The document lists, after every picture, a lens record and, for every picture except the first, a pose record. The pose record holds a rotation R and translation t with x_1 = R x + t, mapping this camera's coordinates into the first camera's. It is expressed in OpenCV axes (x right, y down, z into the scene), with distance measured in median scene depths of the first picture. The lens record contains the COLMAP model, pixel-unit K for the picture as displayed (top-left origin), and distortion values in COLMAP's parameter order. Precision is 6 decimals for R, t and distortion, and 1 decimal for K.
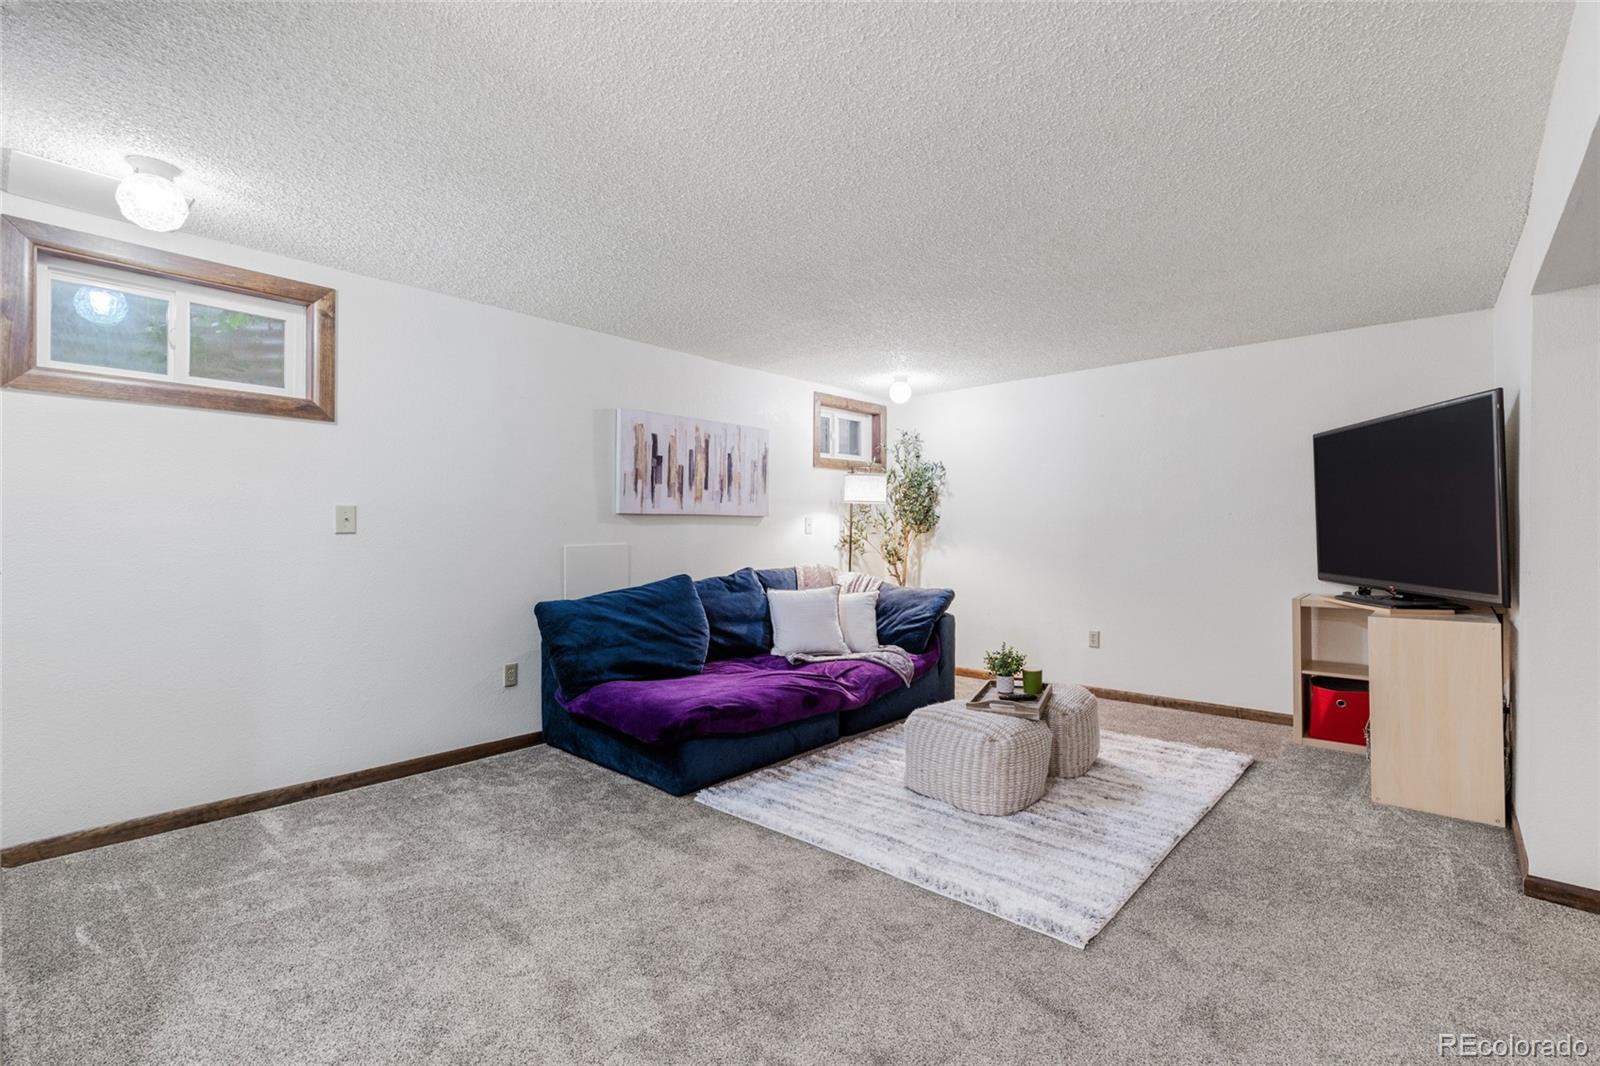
lens RADIAL K [[719.0, 0, 798.3], [0, 719.0, 531.3], [0, 0, 1]] dist [0.005737, -0.001759]
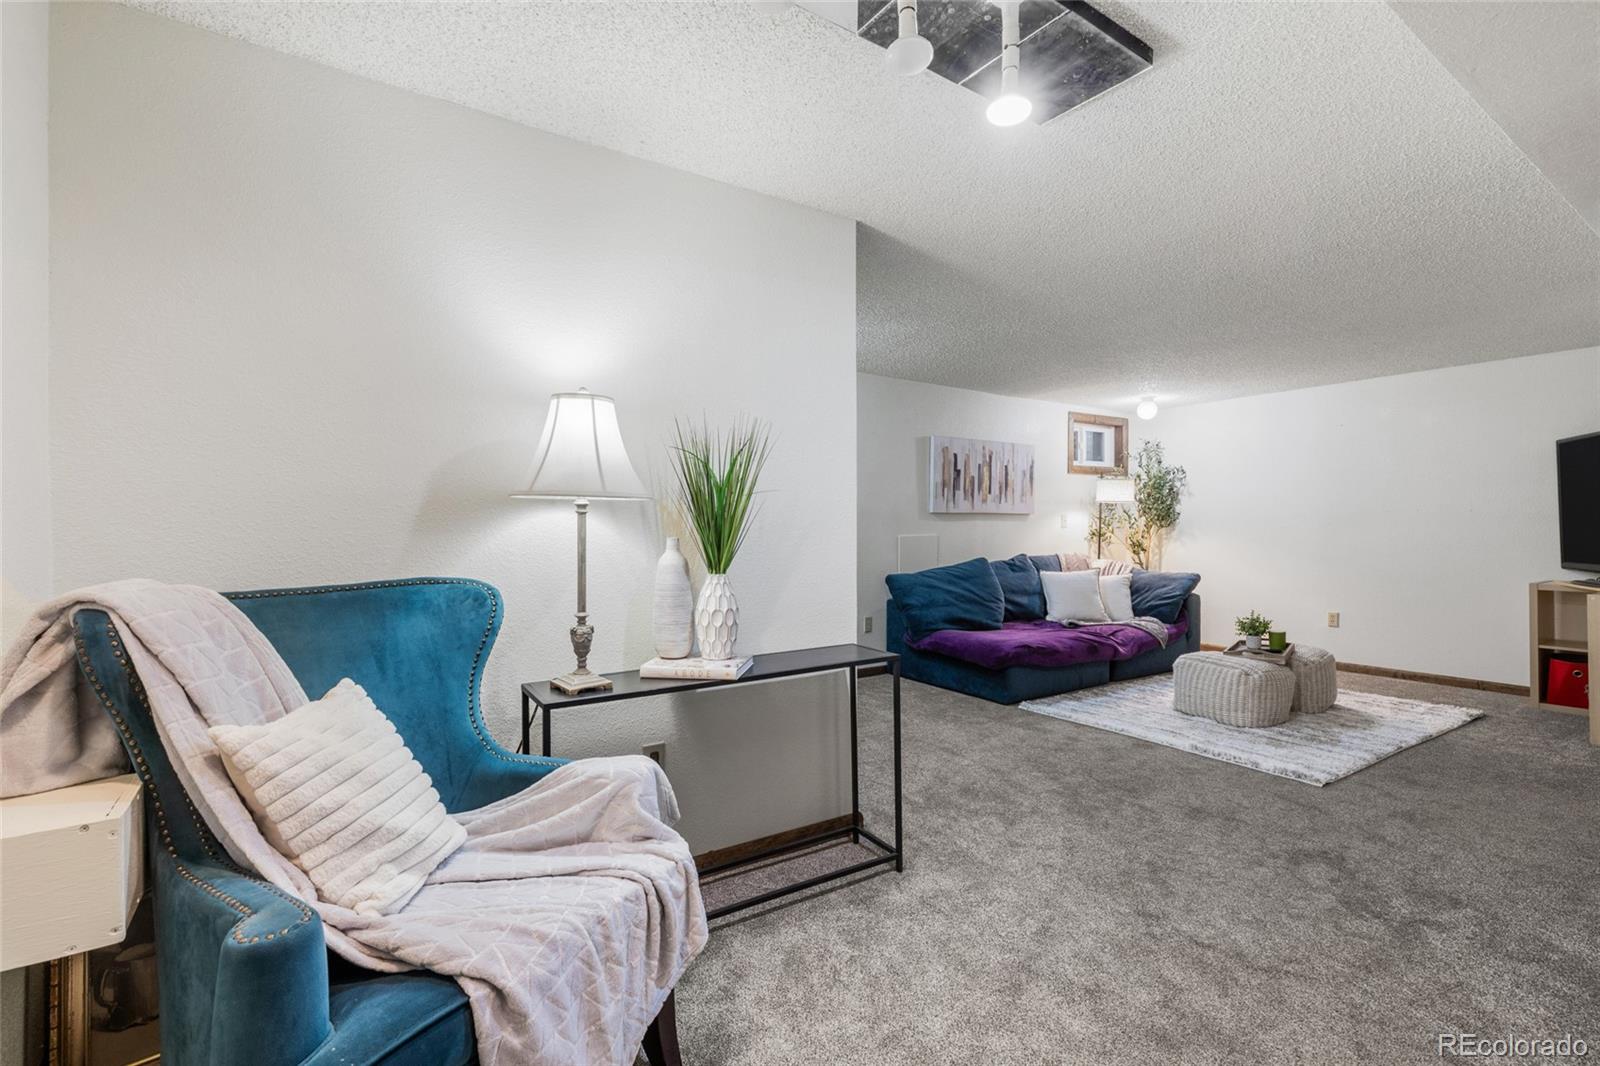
lens RADIAL K [[719.0, 0, 798.1], [0, 719.0, 527.9], [0, 0, 1]] dist [0.005737, -0.001759]
pose [[0.968314, 0.000828, -0.249734, -0.175249], [-0.000435, 0.999999, 0.001628, 0.002474], [0.249735, -0.001468, 0.968313, -0.444907]]
